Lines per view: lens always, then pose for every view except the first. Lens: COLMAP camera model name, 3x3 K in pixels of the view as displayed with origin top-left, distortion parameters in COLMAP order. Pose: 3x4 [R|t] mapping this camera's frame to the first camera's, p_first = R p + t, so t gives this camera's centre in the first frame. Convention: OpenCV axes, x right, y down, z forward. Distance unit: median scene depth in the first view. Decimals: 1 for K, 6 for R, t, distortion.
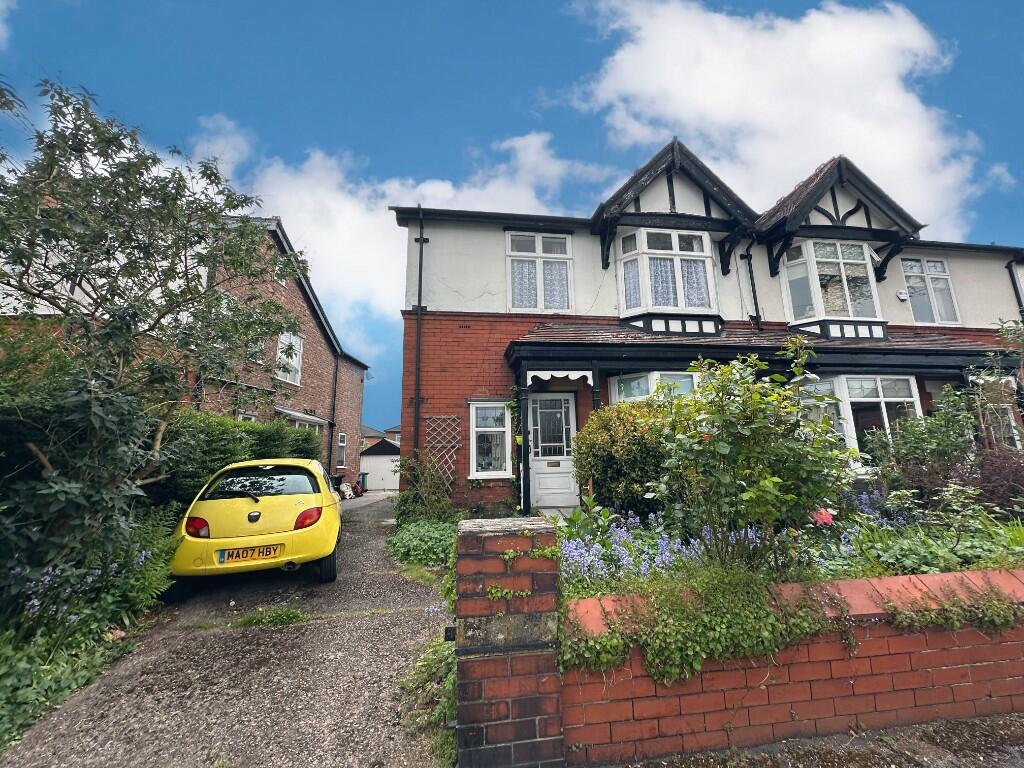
lens RADIAL K [[408.9, 0, 512.2], [0, 408.9, 382.9], [0, 0, 1]] dist [-0.000869, 0.000400]
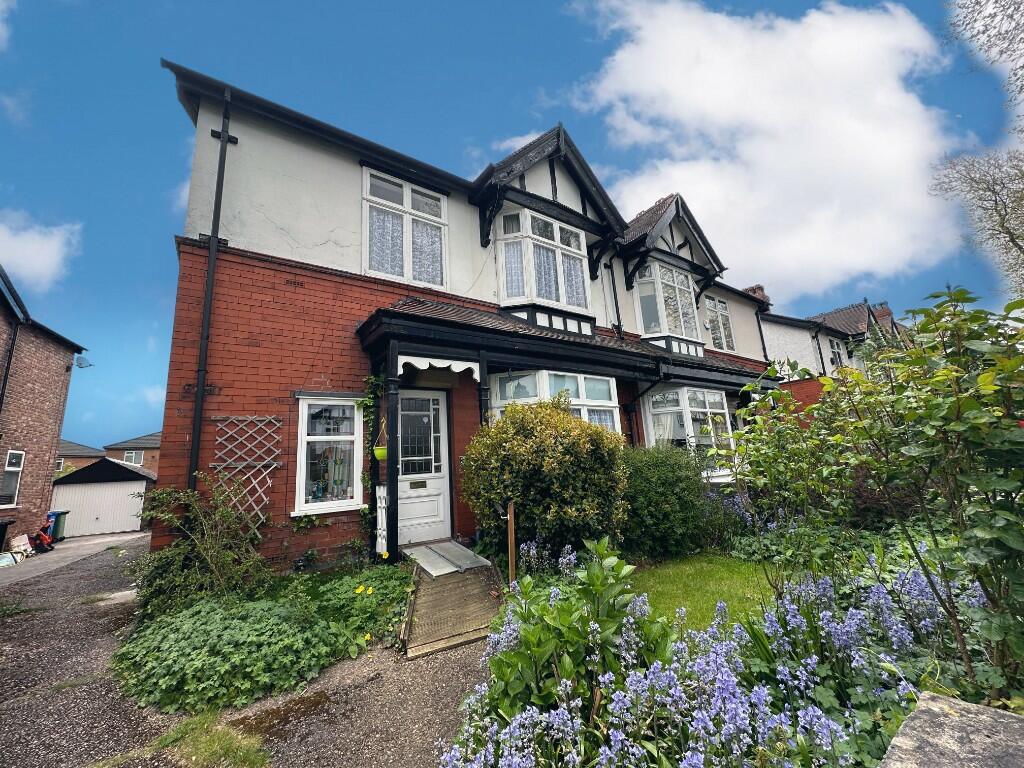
lens RADIAL K [[408.9, 0, 512.7], [0, 408.9, 383.6], [0, 0, 1]] dist [-0.000869, 0.000400]
pose [[0.885867, 0.057696, 0.460337, -0.097039], [-0.043066, 0.998179, -0.042230, 0.037178], [-0.461935, 0.017585, 0.886739, 0.246922]]
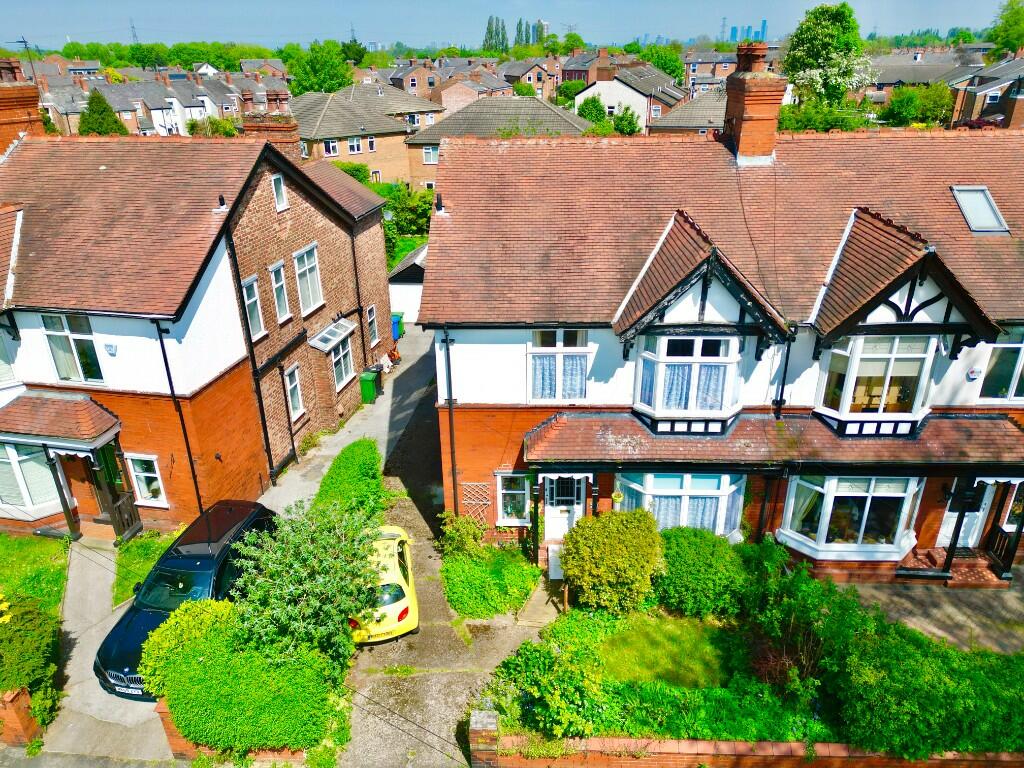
lens RADIAL K [[718.0, 0, 509.3], [0, 718.0, 380.7], [0, 0, 1]] dist [0.051663, -0.001415]
pose [[0.985444, 0.071434, -0.154264, 0.235403], [0.034802, 0.803445, 0.594361, -1.387485], [0.166400, -0.591079, 0.789264, -0.511622]]
